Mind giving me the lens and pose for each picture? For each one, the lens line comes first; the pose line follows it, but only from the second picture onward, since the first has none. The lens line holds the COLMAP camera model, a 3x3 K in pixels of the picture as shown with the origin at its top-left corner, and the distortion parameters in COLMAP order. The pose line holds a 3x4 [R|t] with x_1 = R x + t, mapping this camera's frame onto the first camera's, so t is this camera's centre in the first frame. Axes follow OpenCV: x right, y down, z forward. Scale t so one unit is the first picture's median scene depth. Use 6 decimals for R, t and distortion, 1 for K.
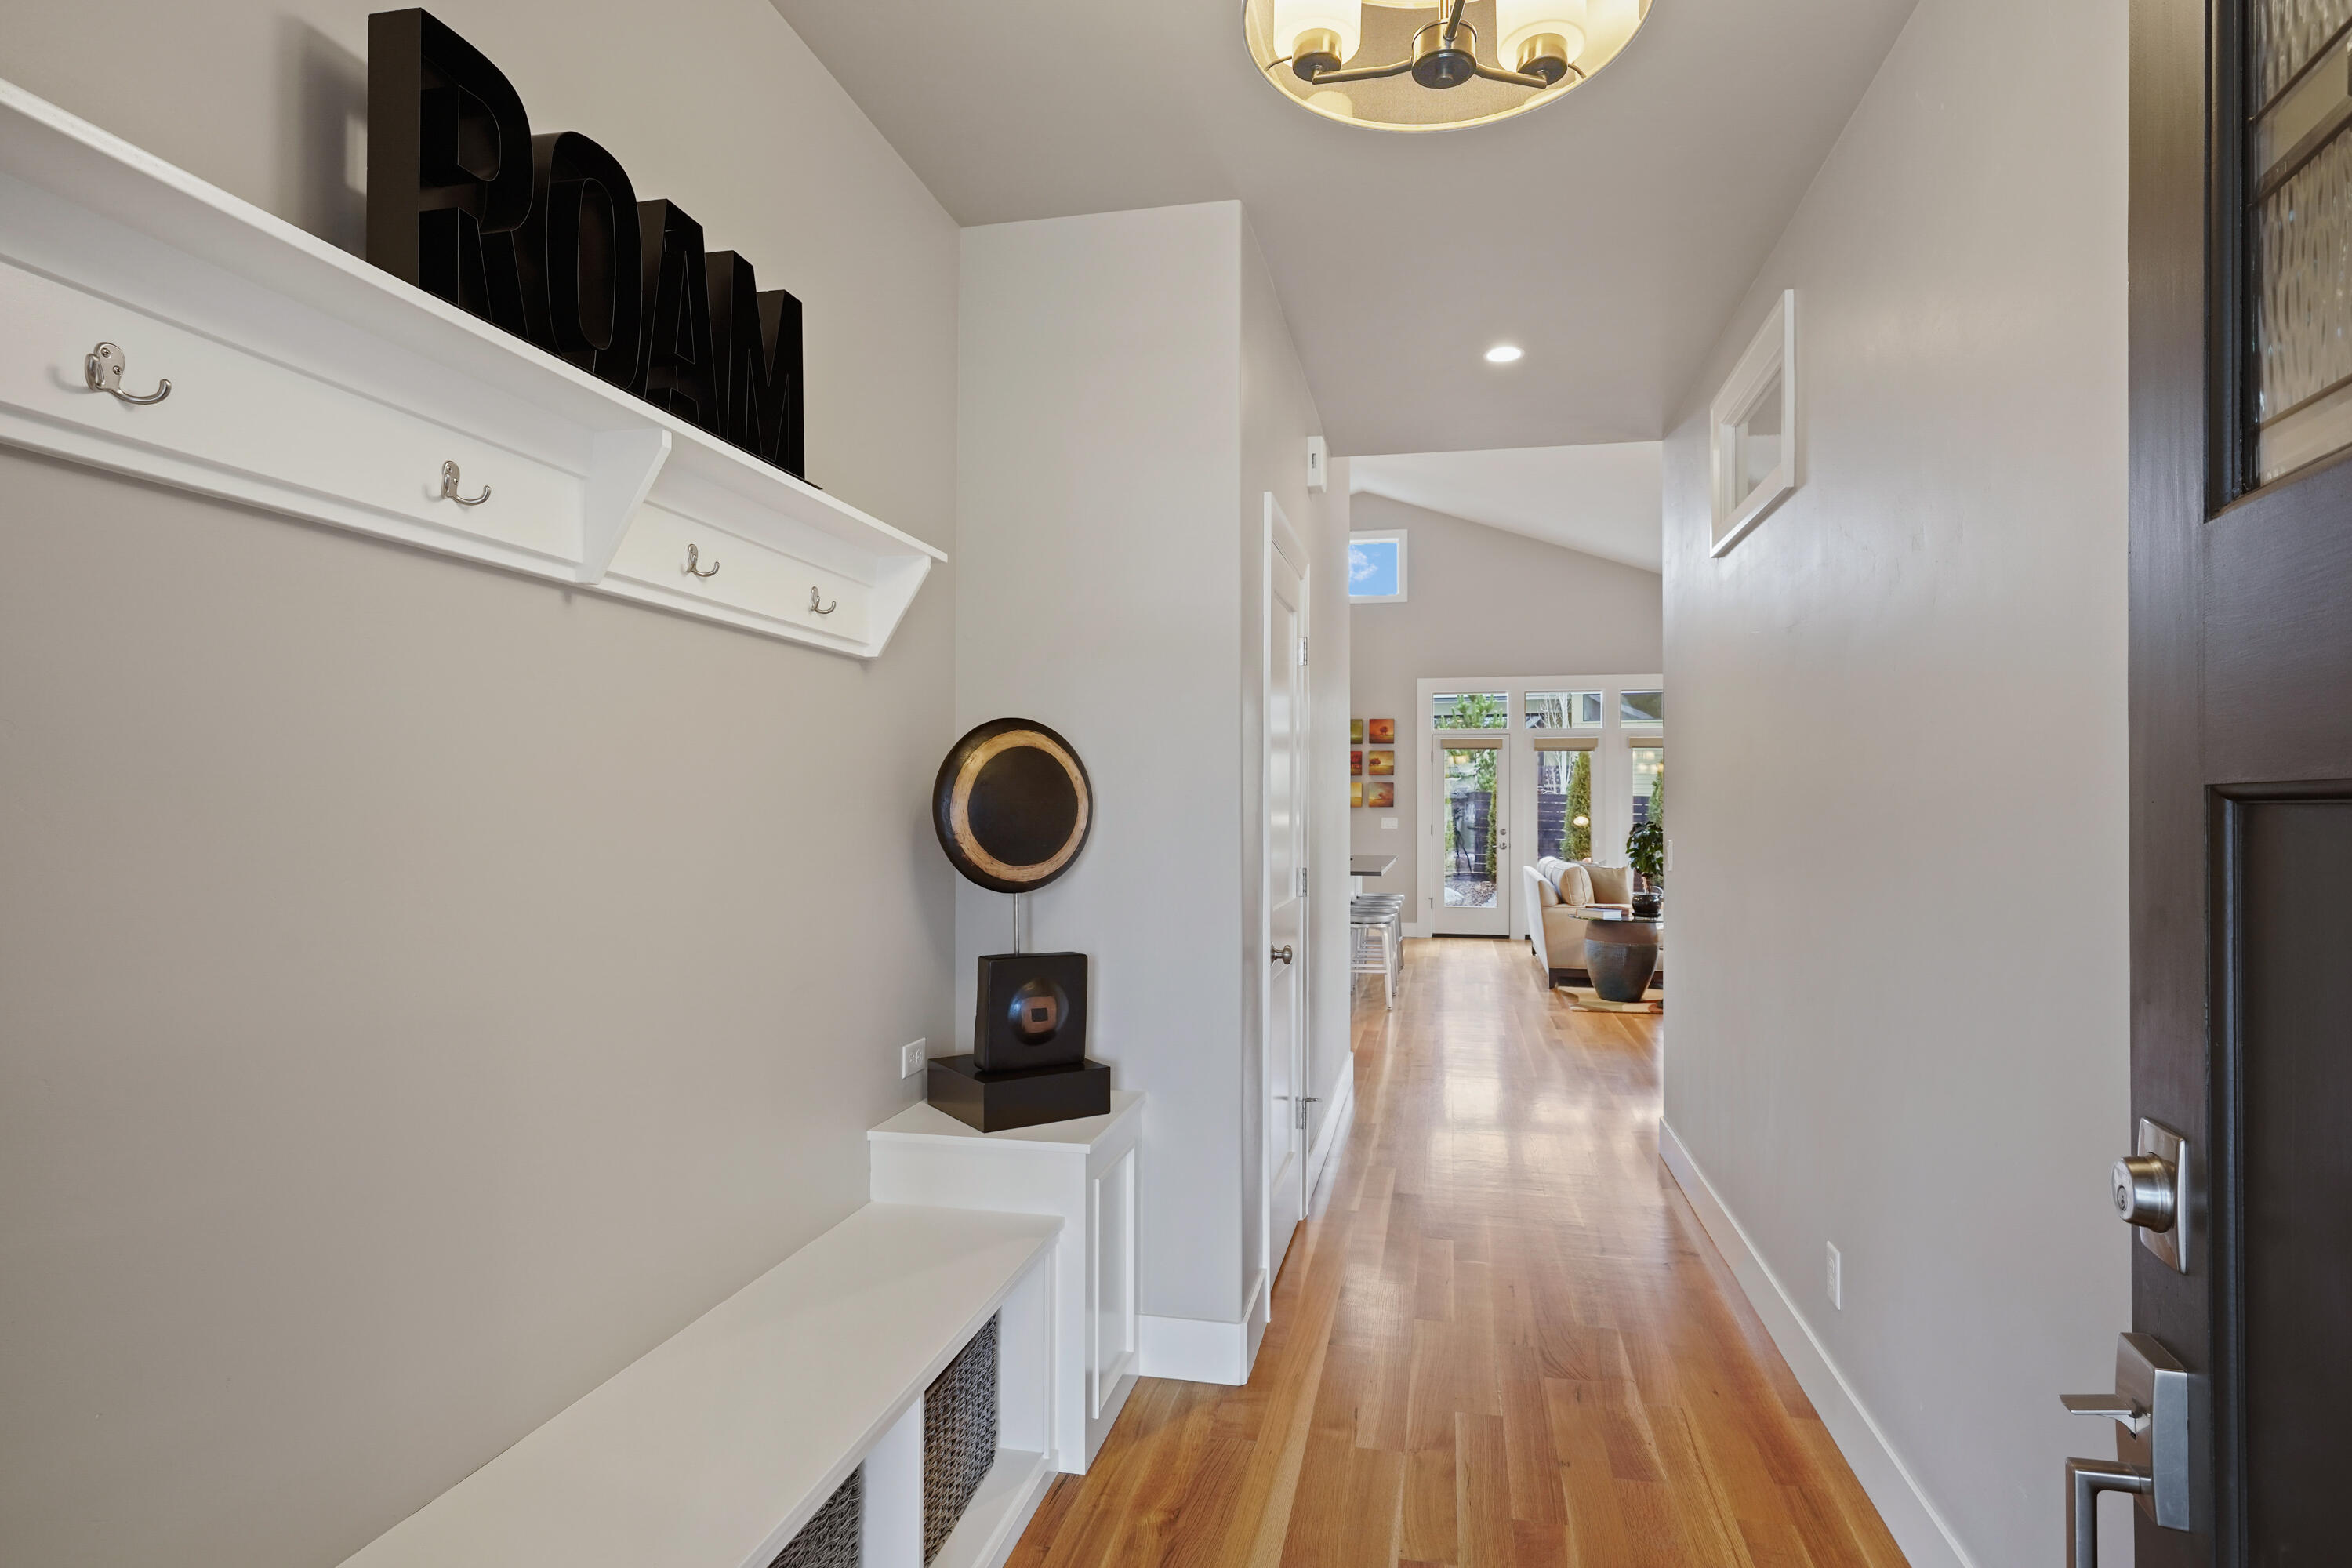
lens RADIAL K [[1265.9, 0, 1177.5], [0, 1265.9, 797.5], [0, 0, 1]] dist [-0.006355, 0.002012]
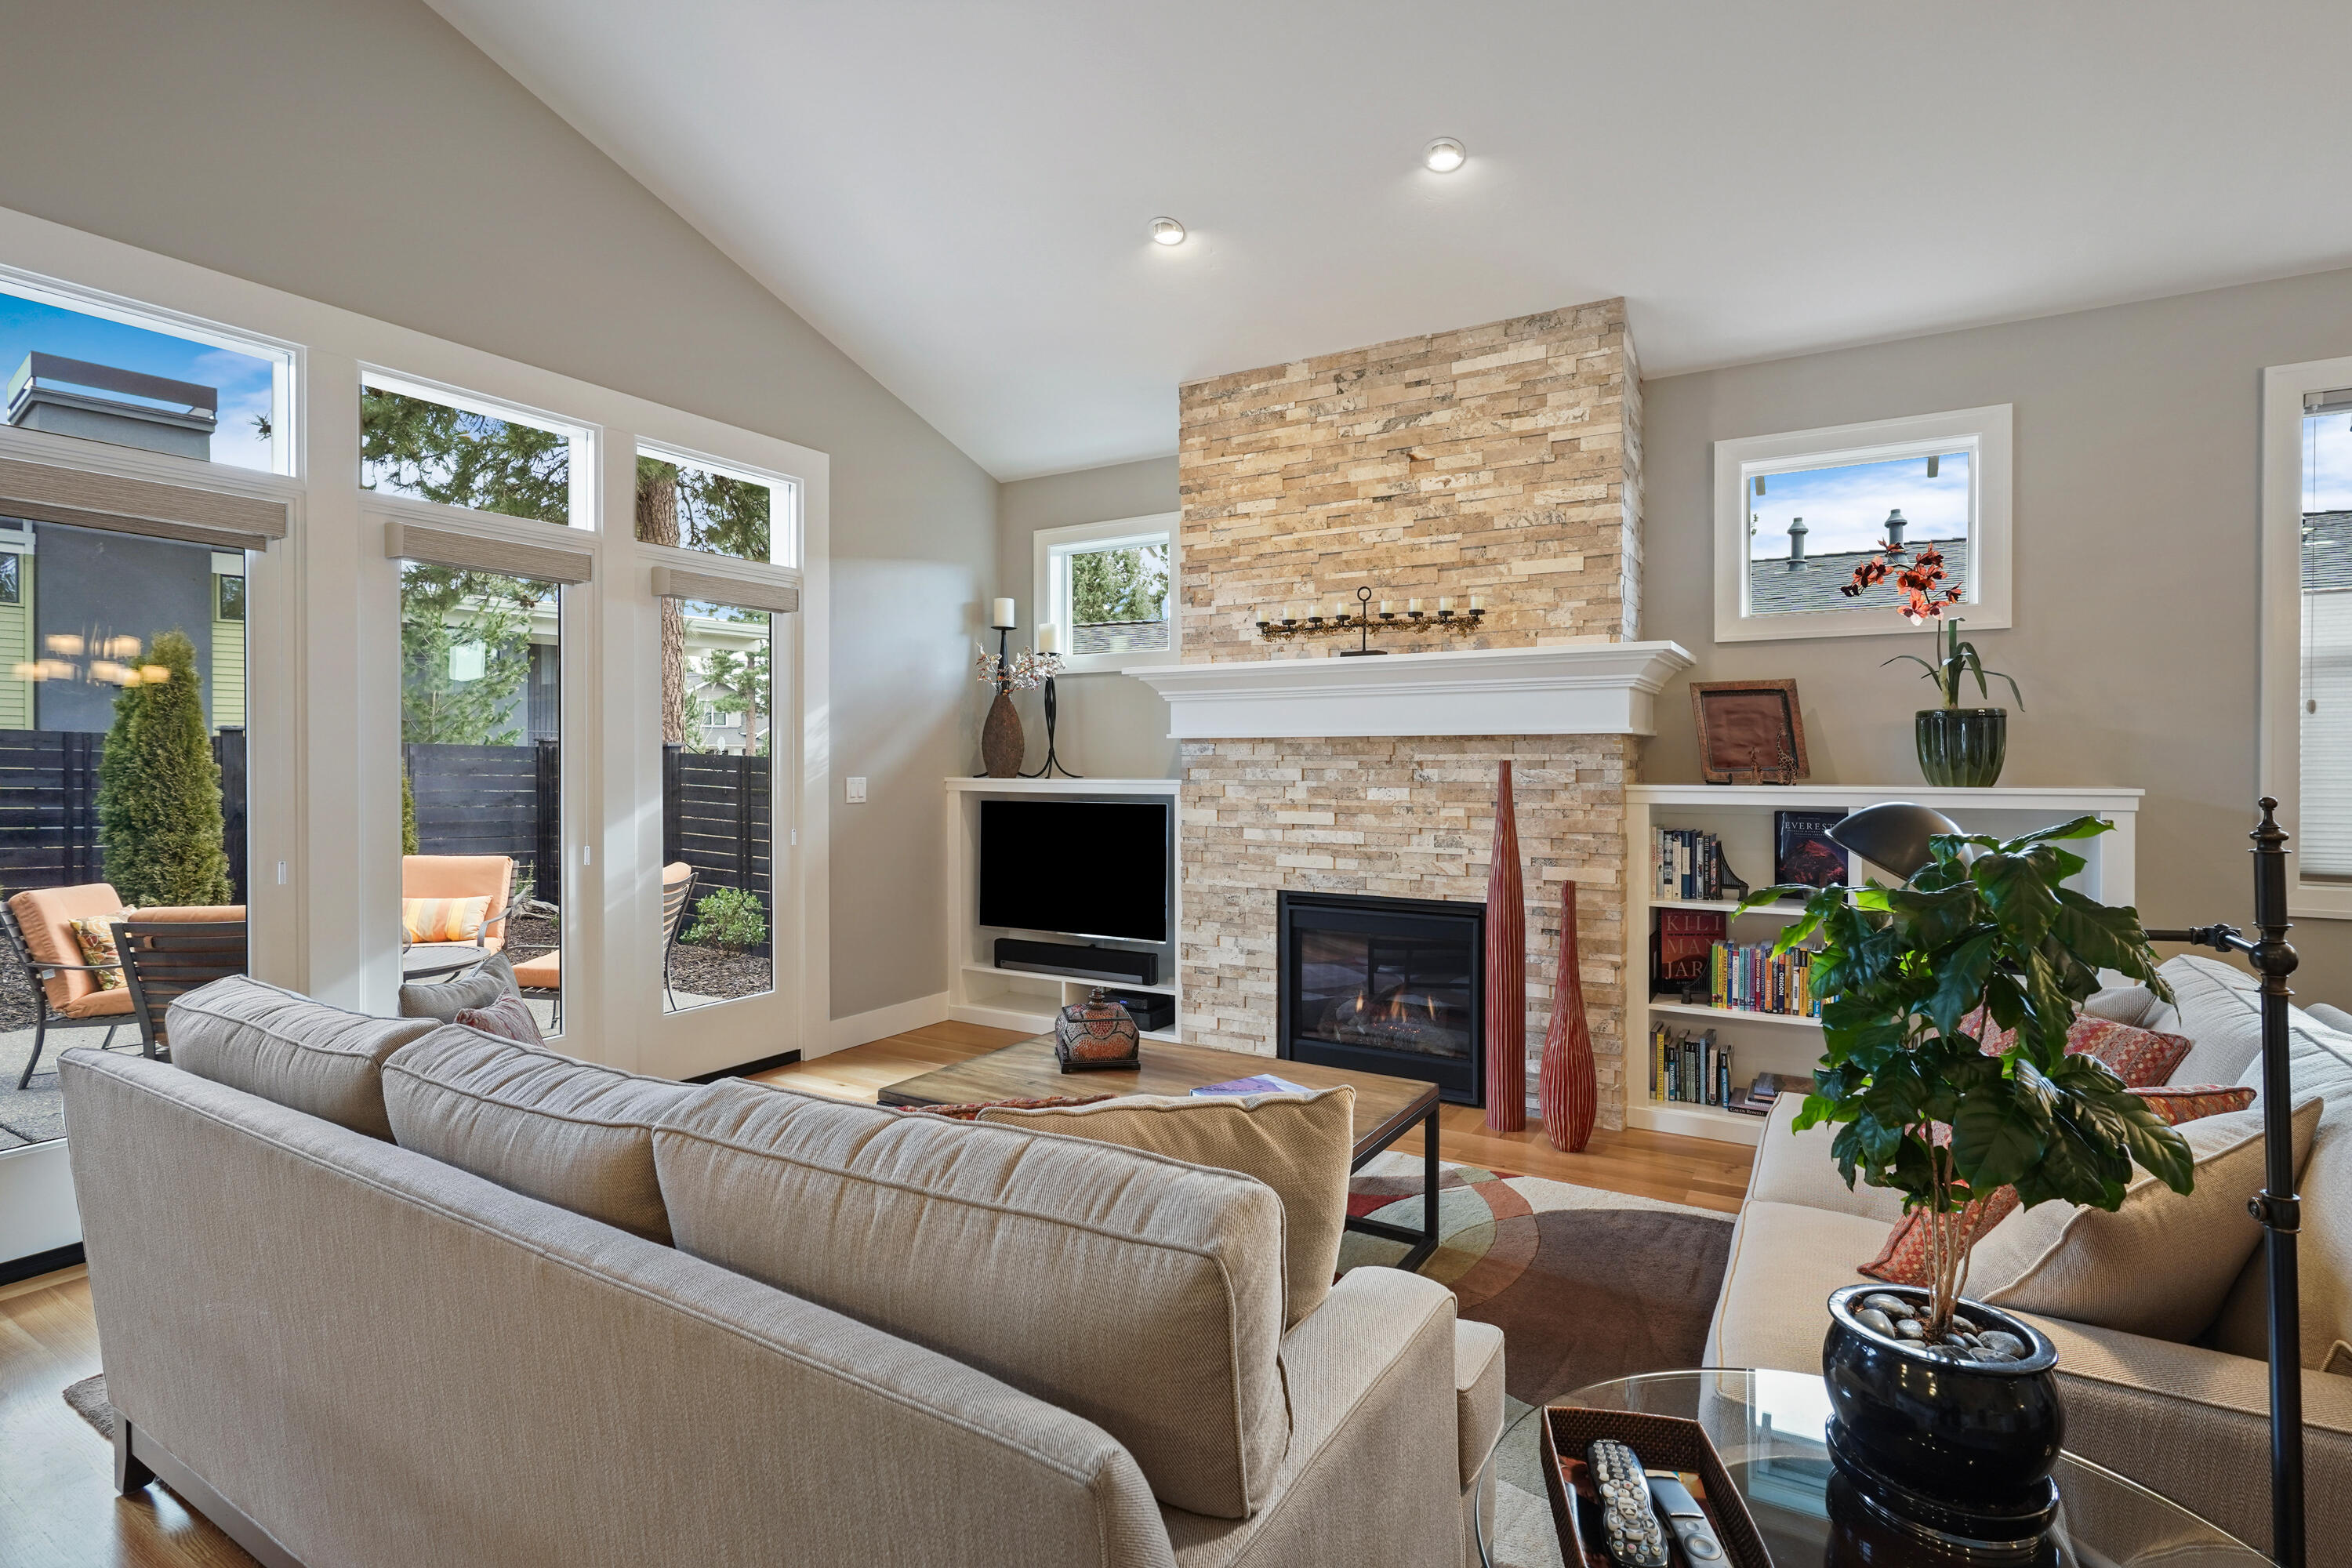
lens RADIAL K [[1131.4, 0, 1180.9], [0, 1131.4, 767.8], [0, 0, 1]] dist [-0.011447, 0.007582]
pose [[0.322337, -0.007289, 0.946597, 0.149668], [-0.006243, 0.999932, 0.009825, 0.008540], [-0.946605, -0.009077, 0.322269, 0.699247]]
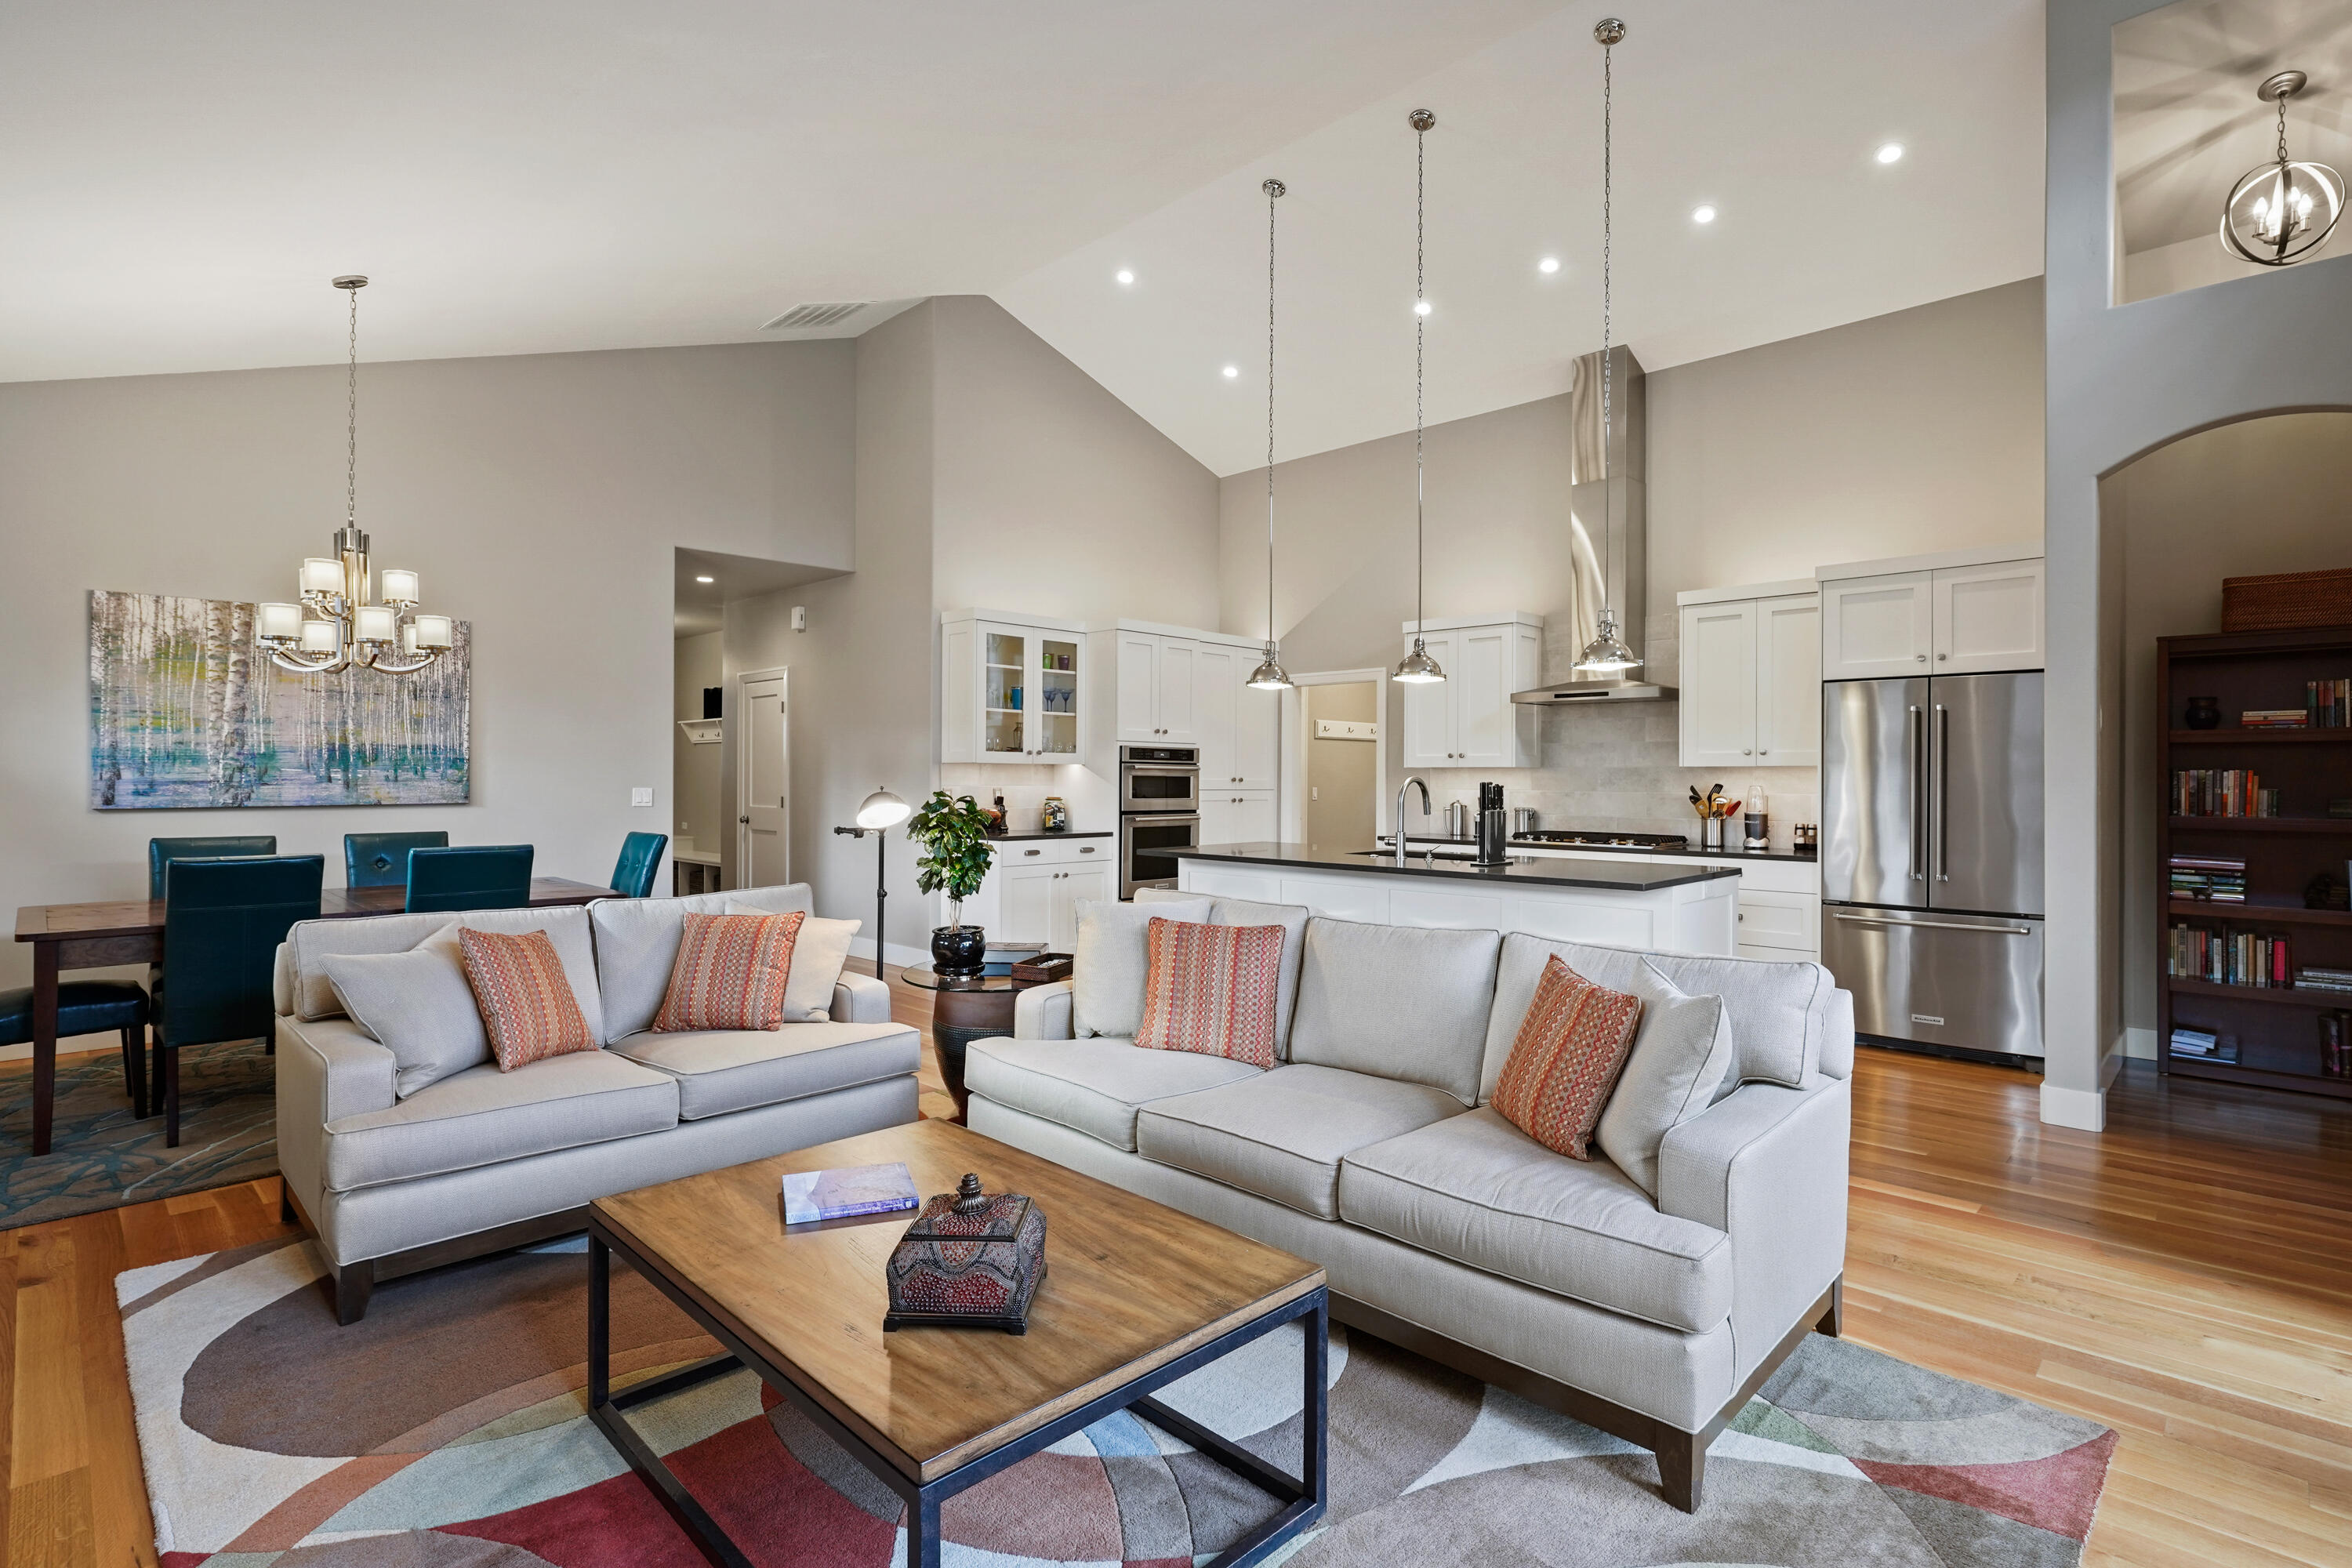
lens RADIAL K [[1131.4, 0, 1182.5], [0, 1131.4, 774.4], [0, 0, 1]] dist [-0.011447, 0.007582]
pose [[-0.531432, -0.008335, -0.847060, 0.483078], [0.000305, 0.999950, -0.010031, 0.010976], [0.847101, -0.005590, -0.531402, 0.893667]]
